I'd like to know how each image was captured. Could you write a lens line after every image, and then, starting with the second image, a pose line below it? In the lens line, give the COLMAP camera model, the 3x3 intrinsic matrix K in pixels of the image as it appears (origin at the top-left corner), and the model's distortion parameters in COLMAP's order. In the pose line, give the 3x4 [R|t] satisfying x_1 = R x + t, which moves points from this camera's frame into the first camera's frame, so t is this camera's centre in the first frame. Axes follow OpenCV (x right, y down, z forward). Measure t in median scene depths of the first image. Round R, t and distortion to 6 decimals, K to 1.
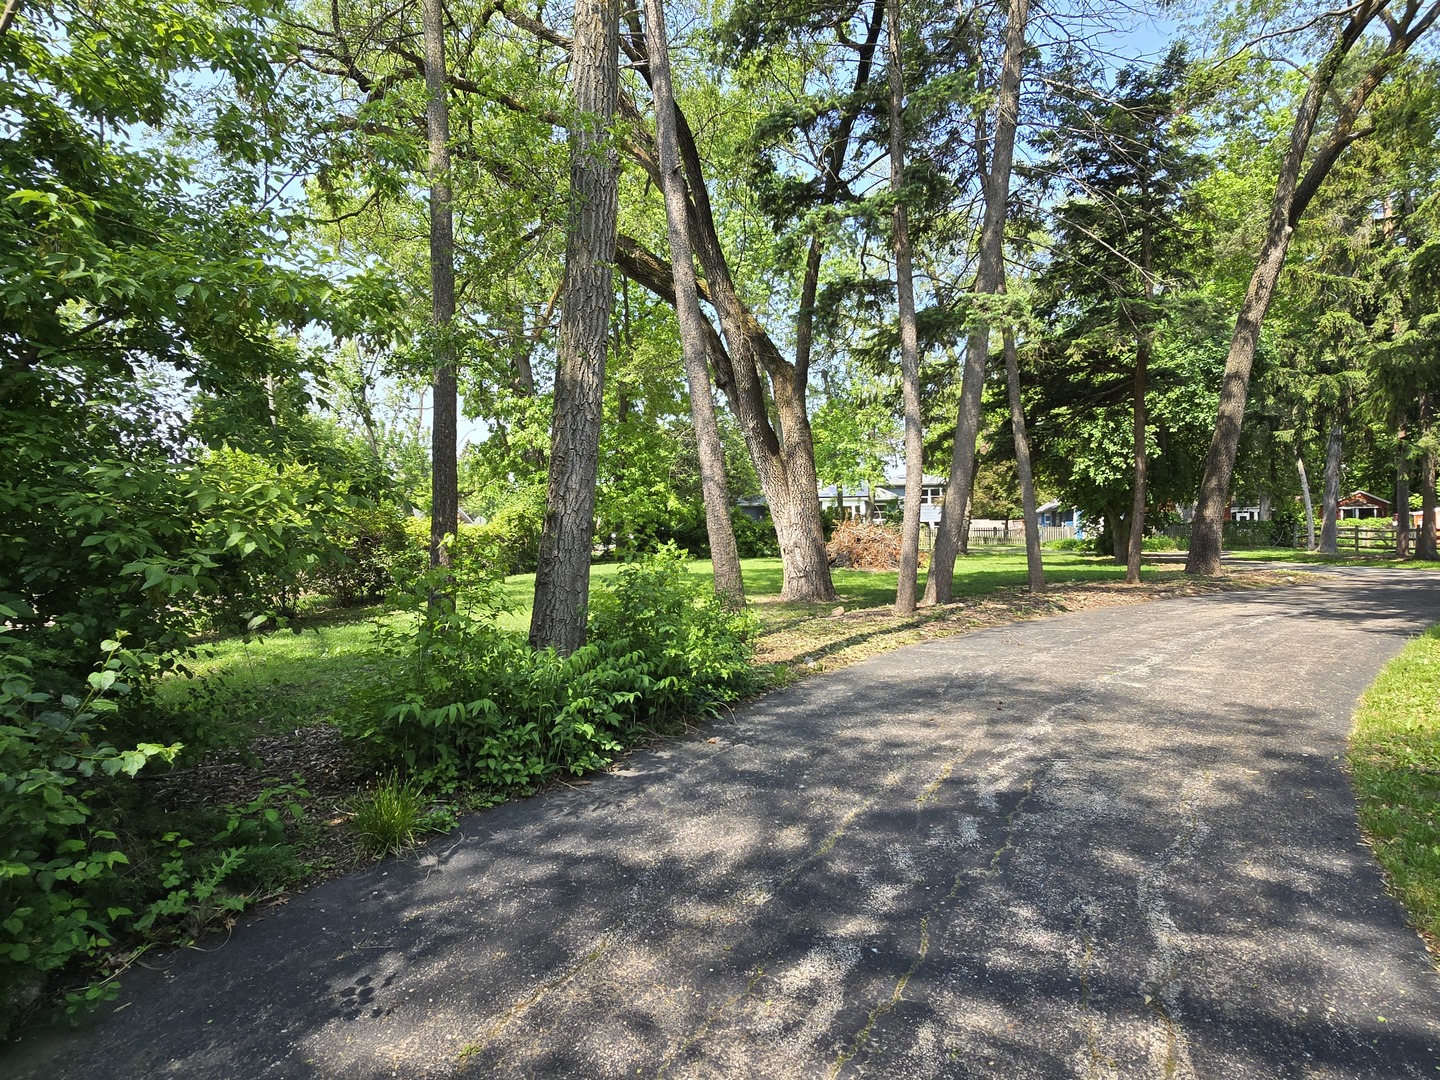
lens RADIAL K [[792.9, 0, 728.1], [0, 792.9, 545.4], [0, 0, 1]] dist [0.000003, 0.000525]
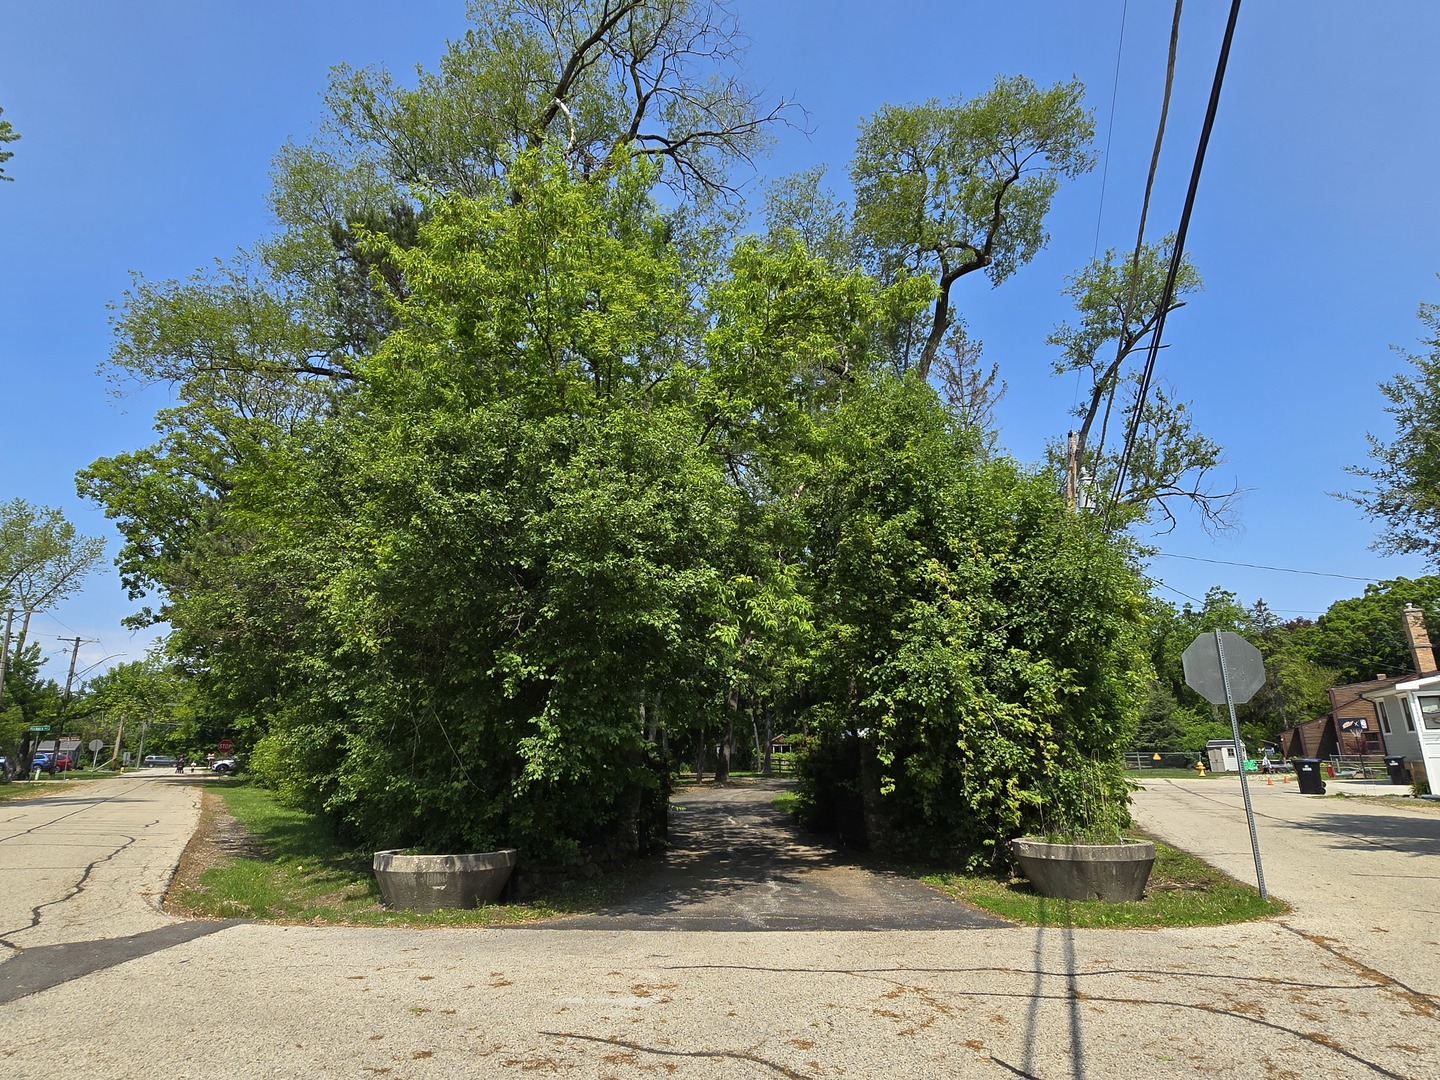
lens RADIAL K [[792.9, 0, 728.1], [0, 792.9, 545.4], [0, 0, 1]] dist [0.000003, 0.000525]
pose [[0.825382, 0.153672, 0.543257, -0.707686], [0.002318, 0.961312, -0.275451, 0.015432], [-0.564569, 0.228612, 0.793094, -0.936780]]
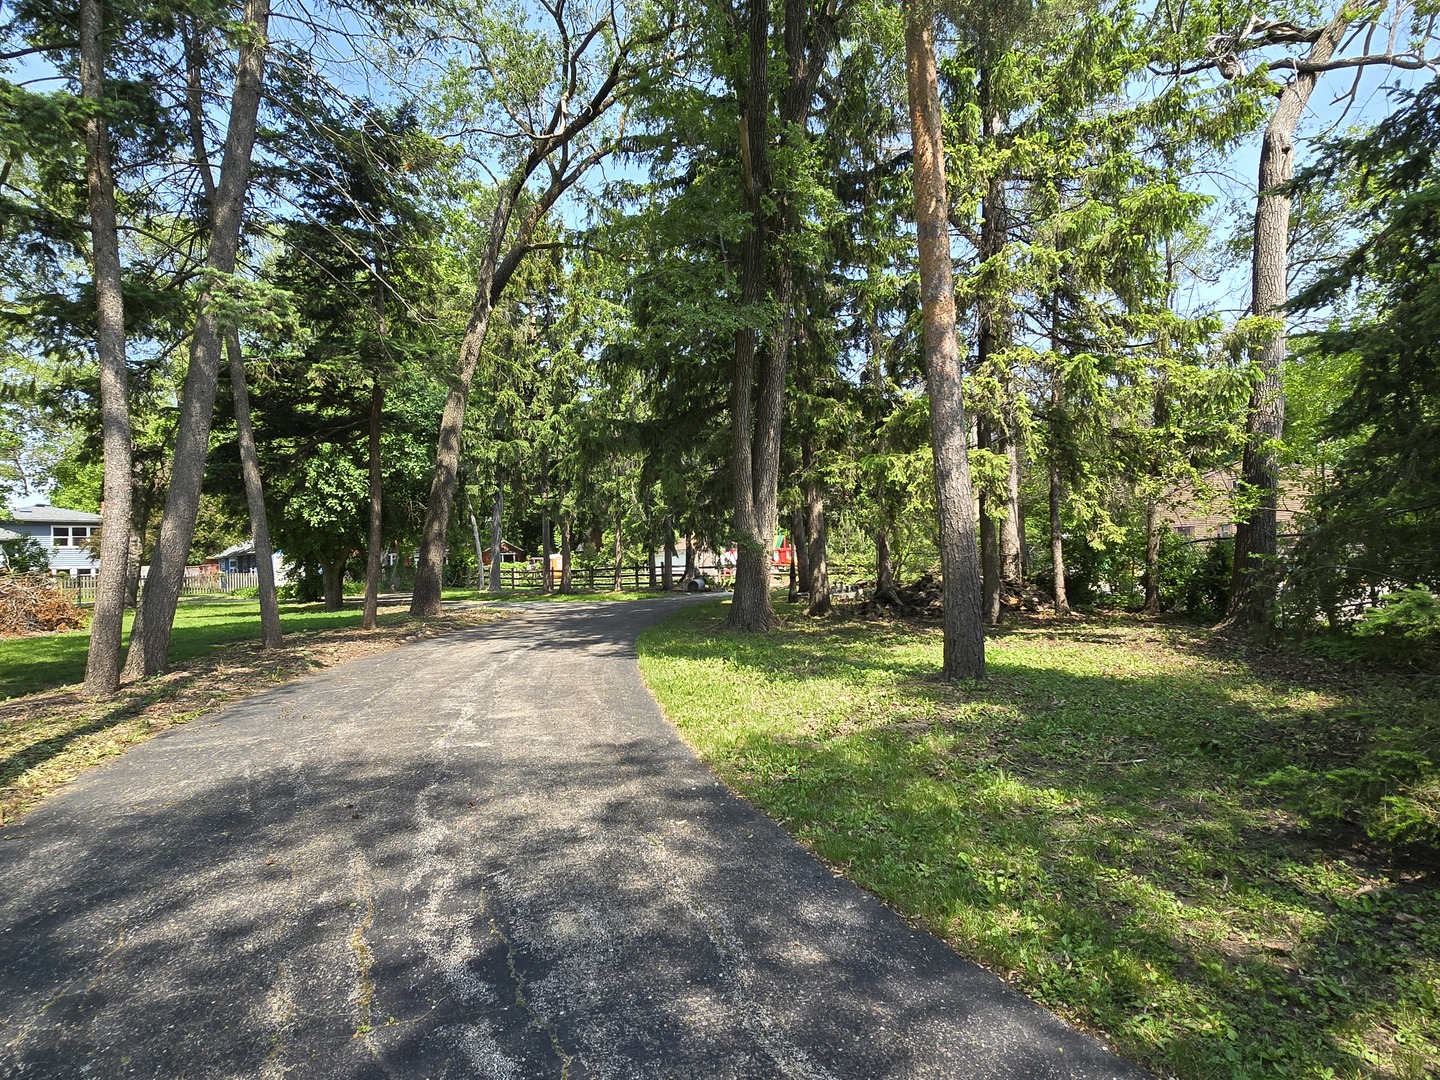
lens RADIAL K [[782.9, 0, 712.5], [0, 782.9, 543.9], [0, 0, 1]] dist [-0.001950, -0.001468]
pose [[0.582084, 0.015671, 0.812978, -0.017518], [0.033036, 0.998533, -0.042901, -0.000498], [-0.812458, 0.051829, 0.580712, 0.100724]]
